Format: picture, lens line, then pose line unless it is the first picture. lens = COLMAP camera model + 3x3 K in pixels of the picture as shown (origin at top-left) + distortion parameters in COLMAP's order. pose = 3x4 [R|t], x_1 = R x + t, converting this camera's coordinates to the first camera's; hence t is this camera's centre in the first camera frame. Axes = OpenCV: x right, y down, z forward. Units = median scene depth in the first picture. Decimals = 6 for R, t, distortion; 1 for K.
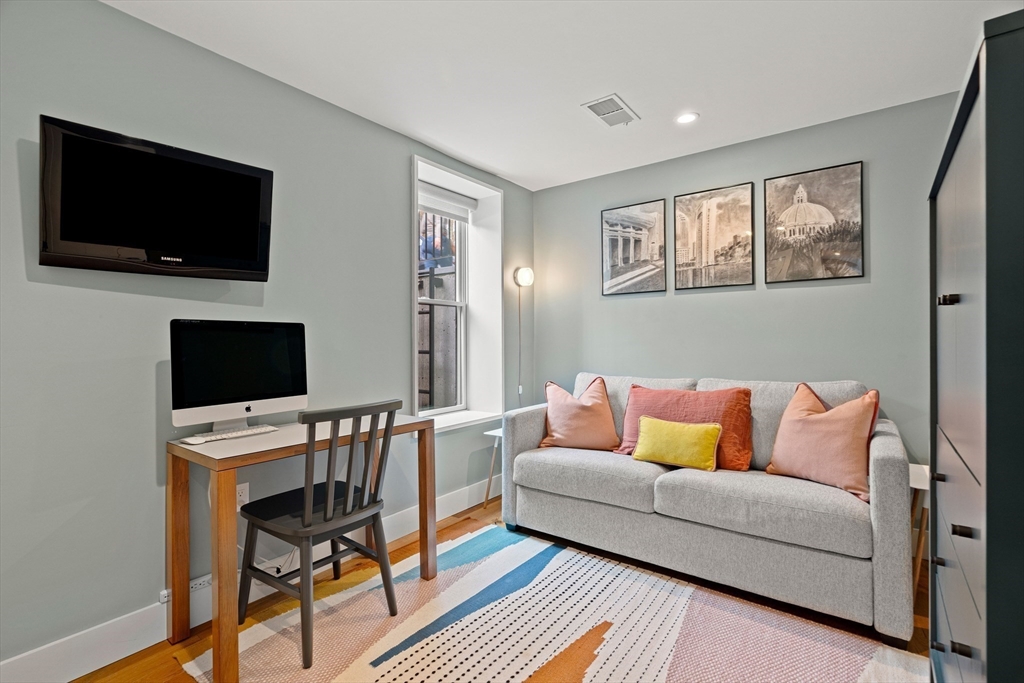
lens RADIAL K [[467.3, 0, 510.1], [0, 467.3, 336.2], [0, 0, 1]] dist [-0.009183, 0.003821]
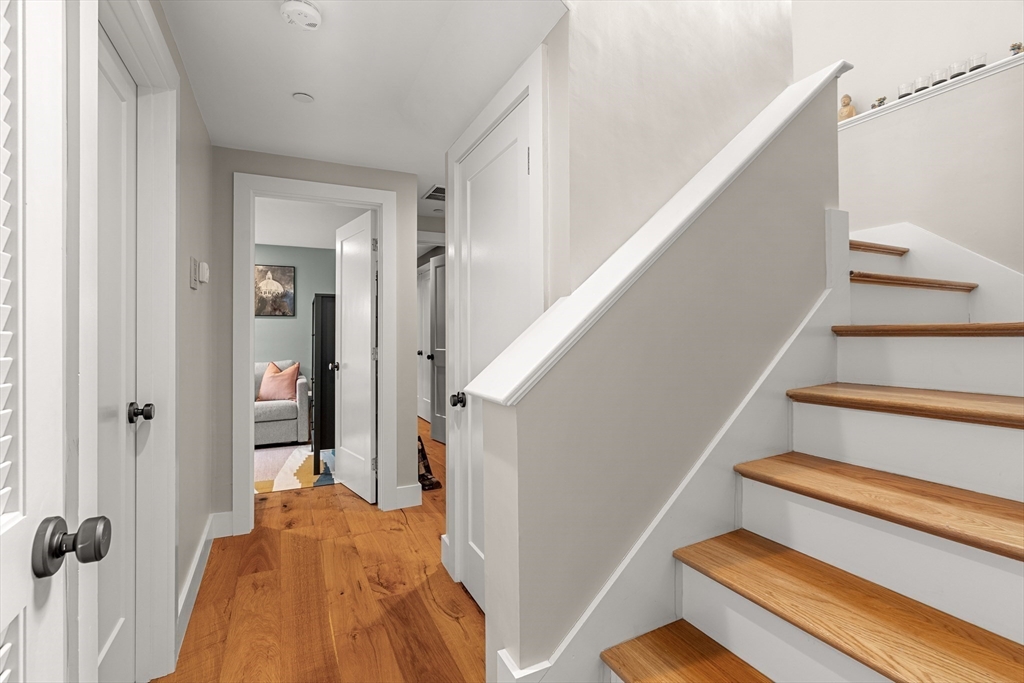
lens RADIAL K [[467.3, 0, 512.1], [0, 467.3, 337.9], [0, 0, 1]] dist [-0.009183, 0.003821]
pose [[0.456897, 0.009045, 0.889474, -0.832754], [-0.005872, 0.999957, -0.007152, -0.008579], [-0.889500, -0.001956, 0.456930, -1.054523]]
